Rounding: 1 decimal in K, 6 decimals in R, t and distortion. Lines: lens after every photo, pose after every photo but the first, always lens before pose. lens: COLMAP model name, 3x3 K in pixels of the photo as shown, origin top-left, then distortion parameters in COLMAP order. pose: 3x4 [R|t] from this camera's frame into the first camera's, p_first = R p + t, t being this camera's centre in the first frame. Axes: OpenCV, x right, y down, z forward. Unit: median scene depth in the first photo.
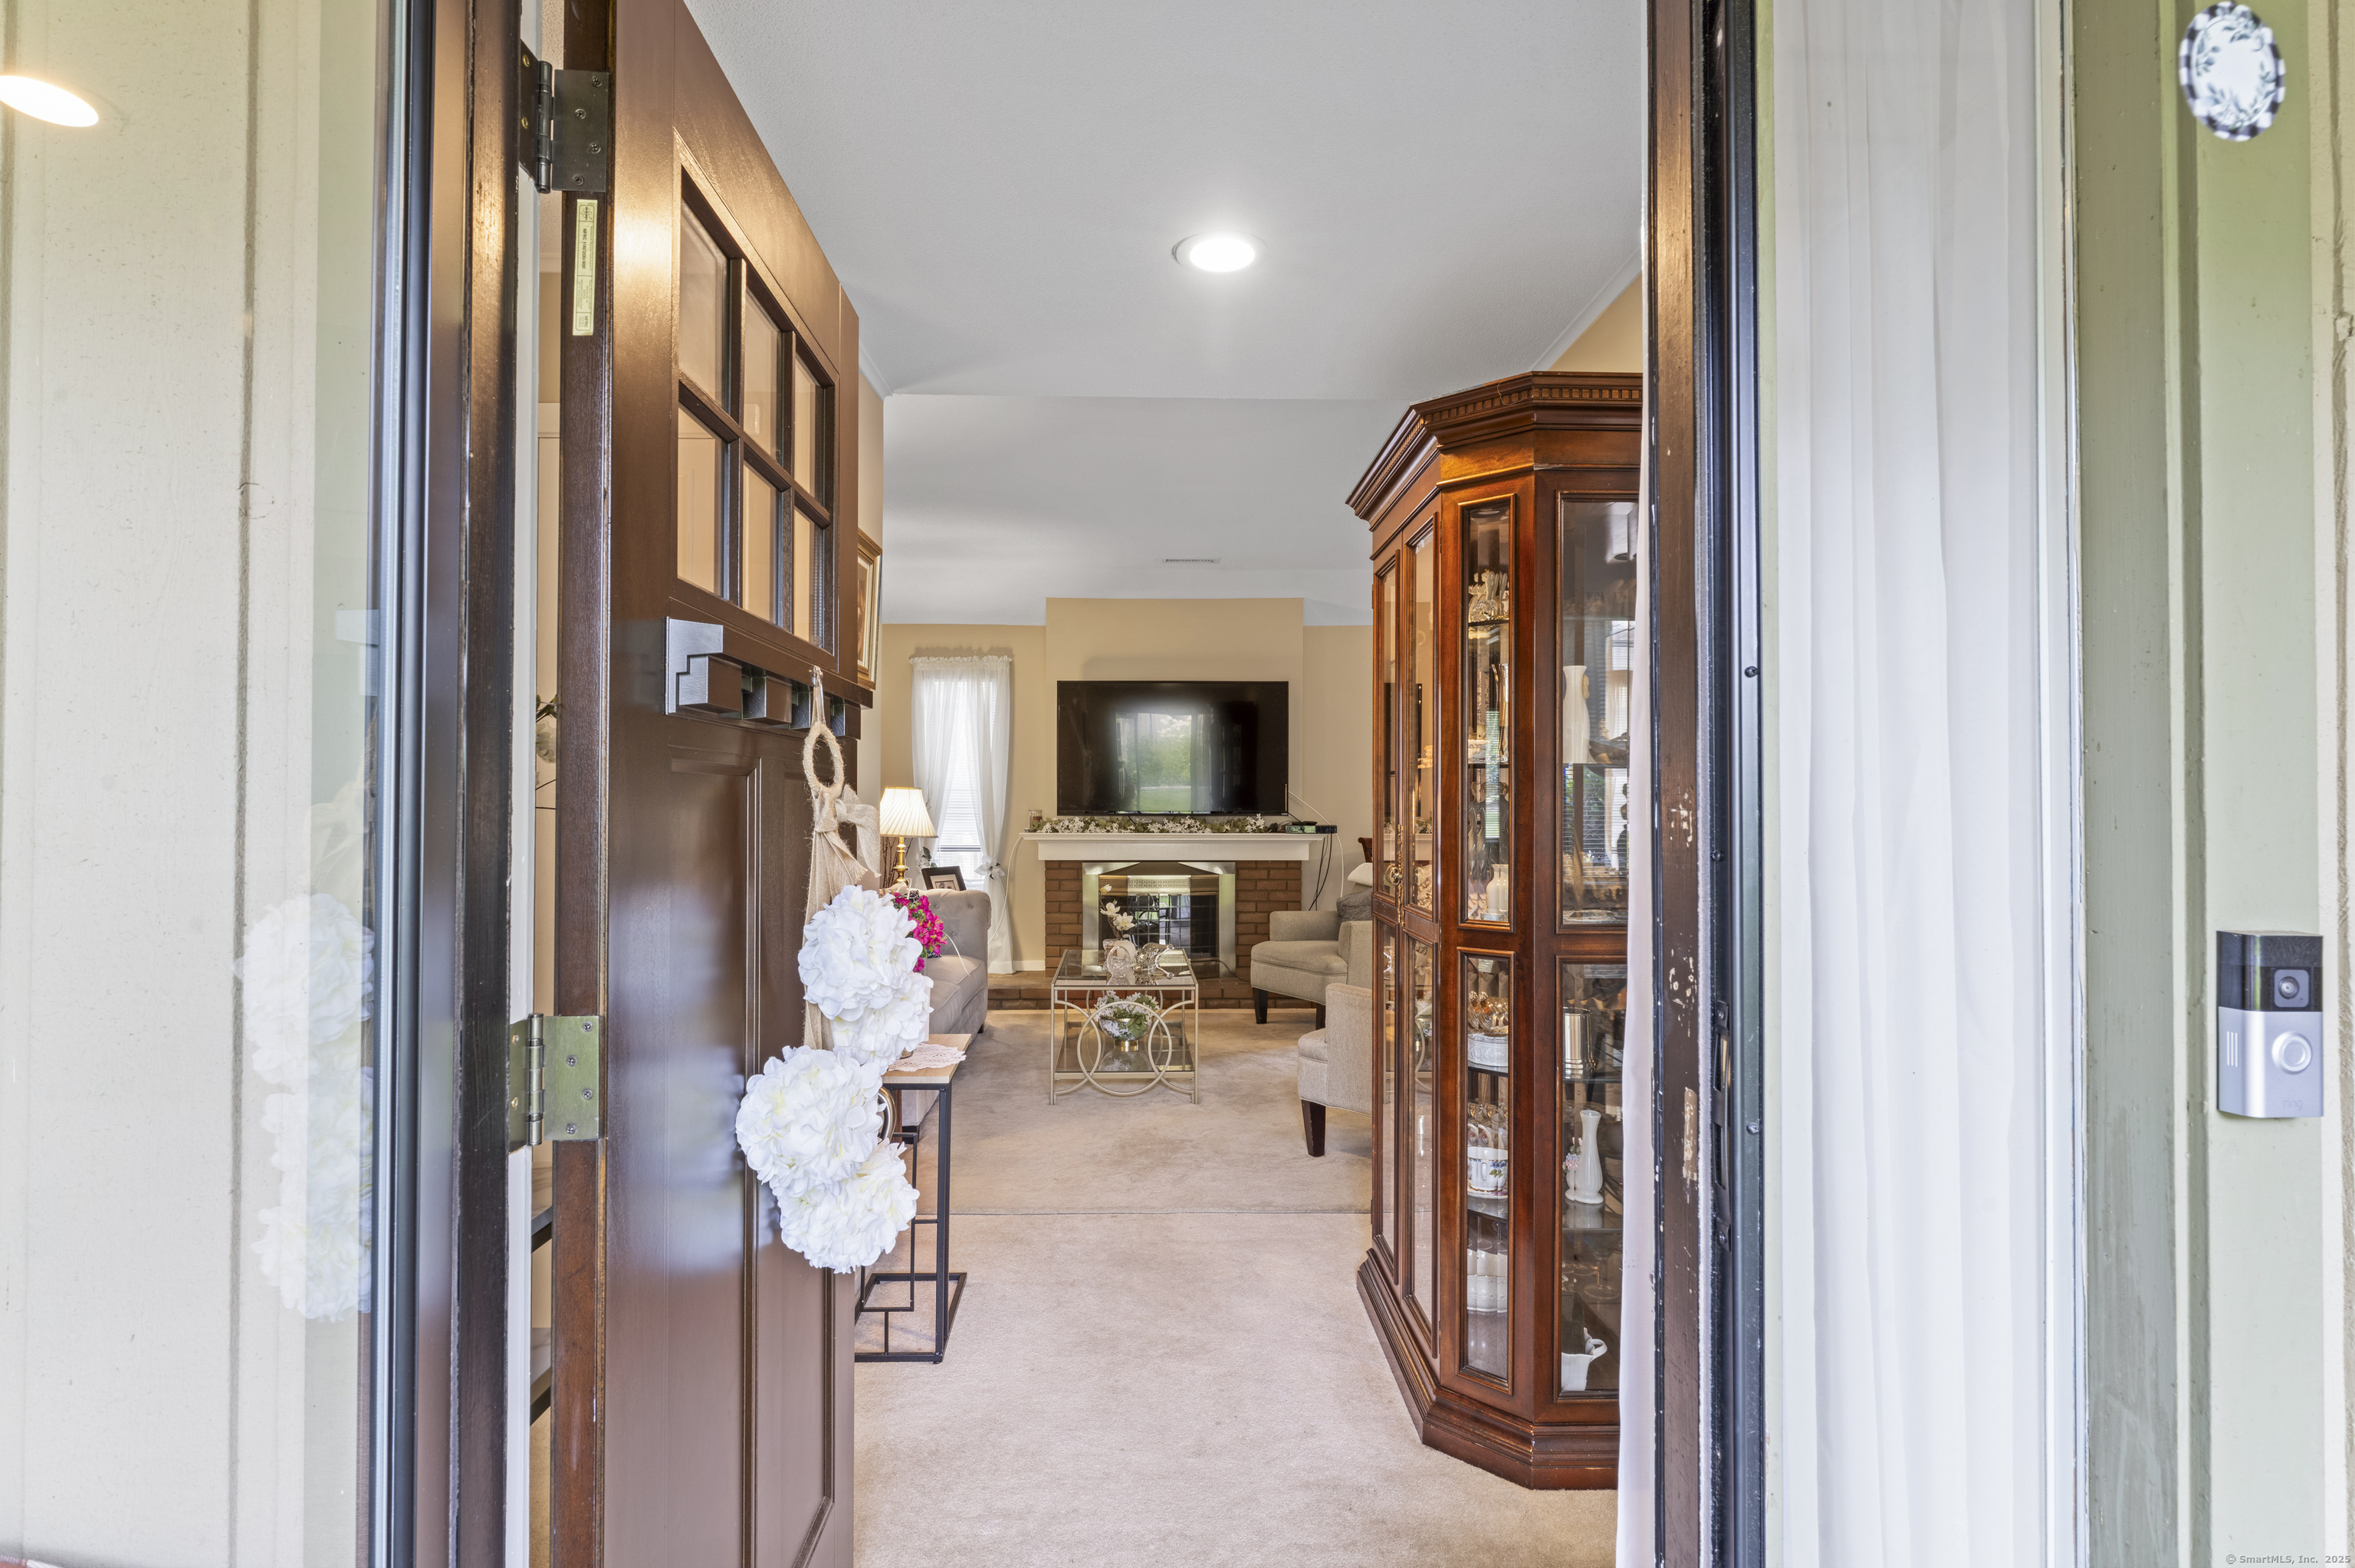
lens RADIAL K [[1215.2, 0, 1170.6], [0, 1215.2, 778.9], [0, 0, 1]] dist [0.000806, -0.000002]
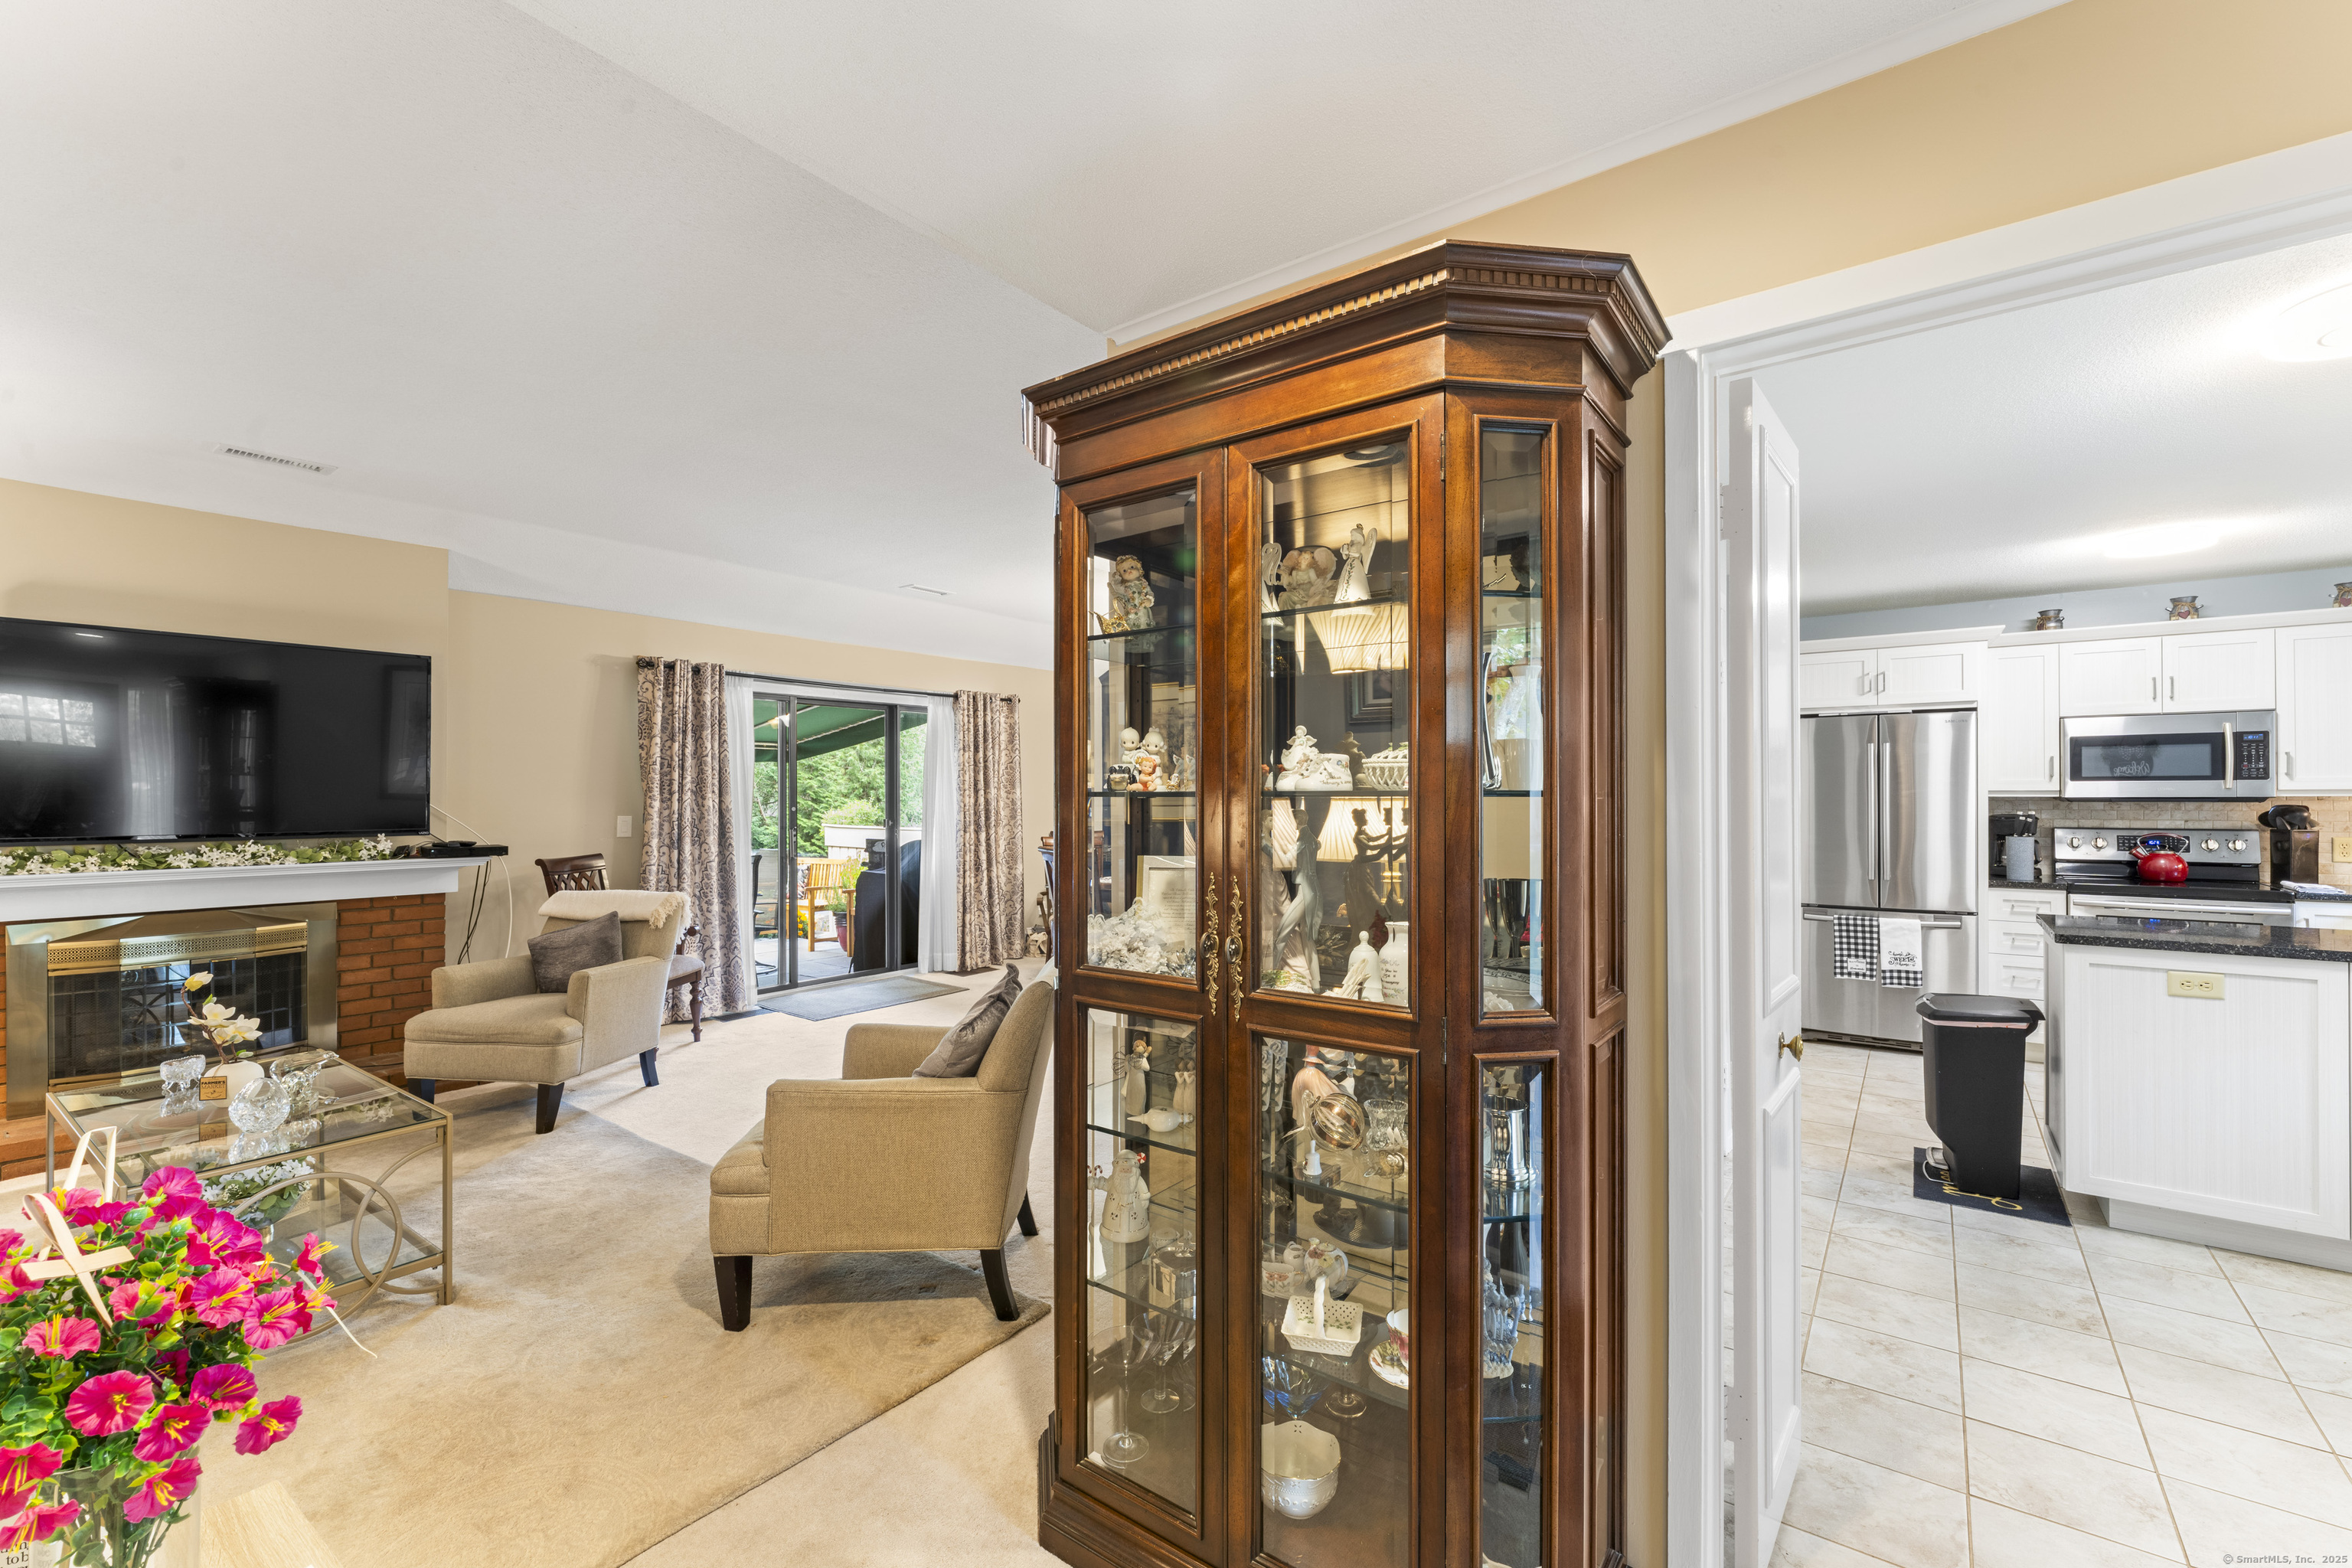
lens RADIAL K [[986.2, 0, 1171.6], [0, 986.2, 790.7], [0, 0, 1]] dist [-0.006221, 0.001640]
pose [[0.616350, 0.003363, 0.787465, -0.099022], [-0.009257, 0.999953, 0.002974, -0.003330], [-0.787418, -0.009123, 0.616352, 0.260409]]
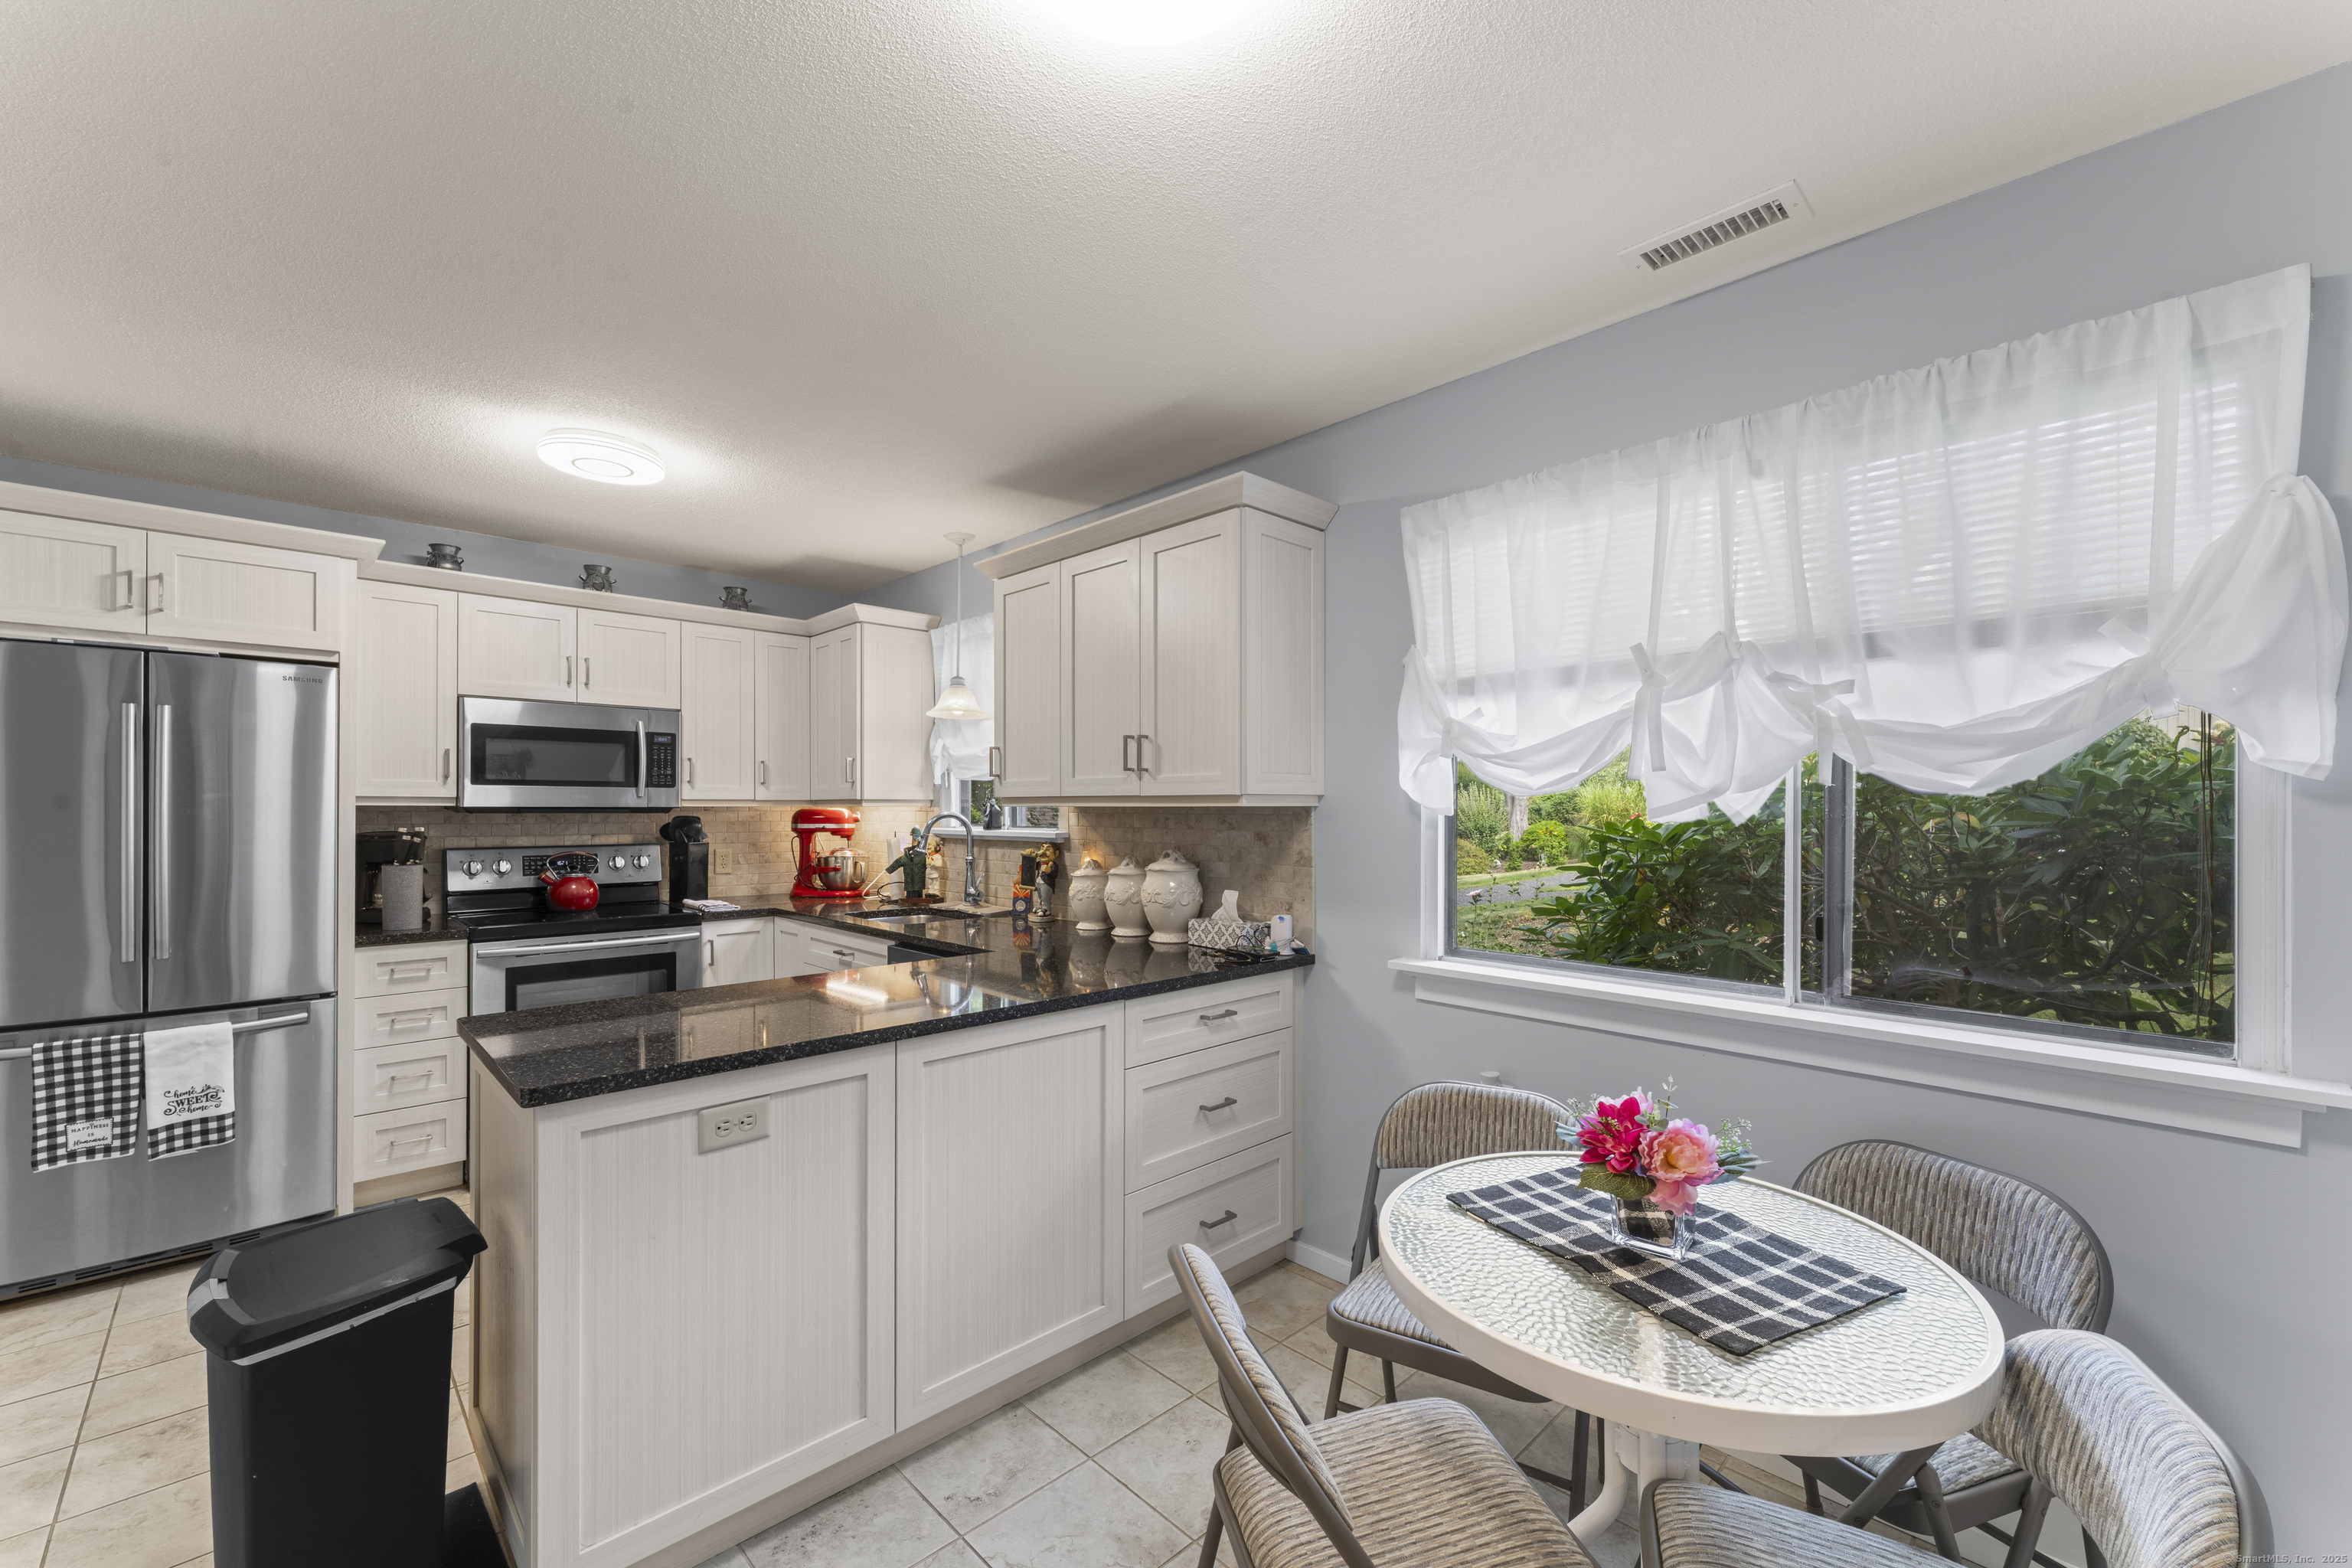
lens RADIAL K [[958.3, 0, 1180.3], [0, 958.3, 810.6], [0, 0, 1]] dist [0.003052, 0.000348]
pose [[-0.684782, -0.006606, 0.728718, 0.200251], [-0.016703, 0.999839, -0.006631, -0.003300], [-0.728557, -0.016713, -0.684782, 0.259760]]
